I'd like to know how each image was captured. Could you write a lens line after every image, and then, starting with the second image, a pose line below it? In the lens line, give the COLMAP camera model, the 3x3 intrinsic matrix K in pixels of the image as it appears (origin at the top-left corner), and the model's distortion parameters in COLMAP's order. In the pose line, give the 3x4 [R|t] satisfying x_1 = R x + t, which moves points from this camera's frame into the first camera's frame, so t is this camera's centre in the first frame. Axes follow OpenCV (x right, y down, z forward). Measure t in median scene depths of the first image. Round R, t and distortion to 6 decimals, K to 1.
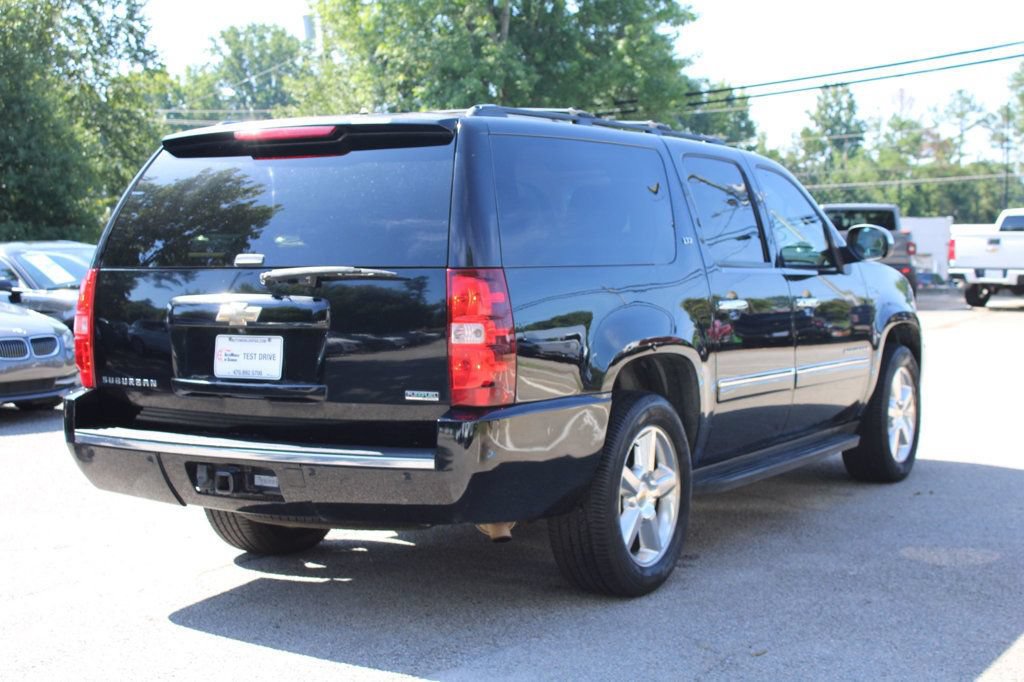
lens RADIAL K [[1587.5, 0, 510.6], [0, 1587.5, 346.2], [0, 0, 1]] dist [0.049815, 0.000000]
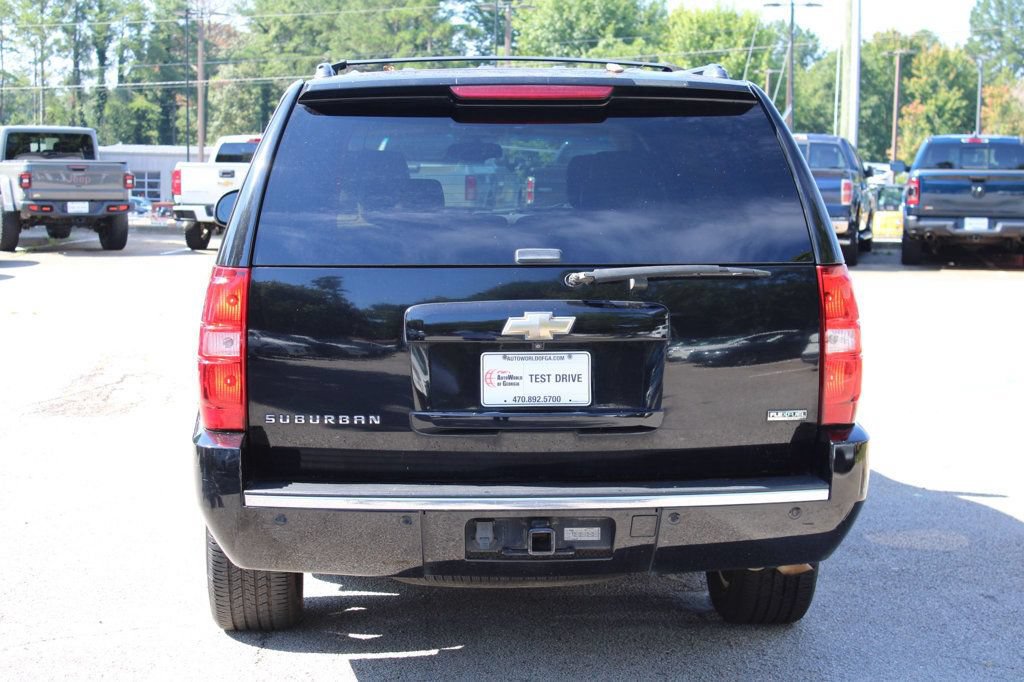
lens RADIAL K [[1915.5, 0, 519.3], [0, 1915.5, 335.4], [0, 0, 1]] dist [0.073863, 0.000000]
pose [[0.834118, -0.043950, 0.549833, -0.515346], [0.029779, 0.998955, 0.034675, -0.035639], [-0.550782, -0.012550, 0.834555, 0.160737]]
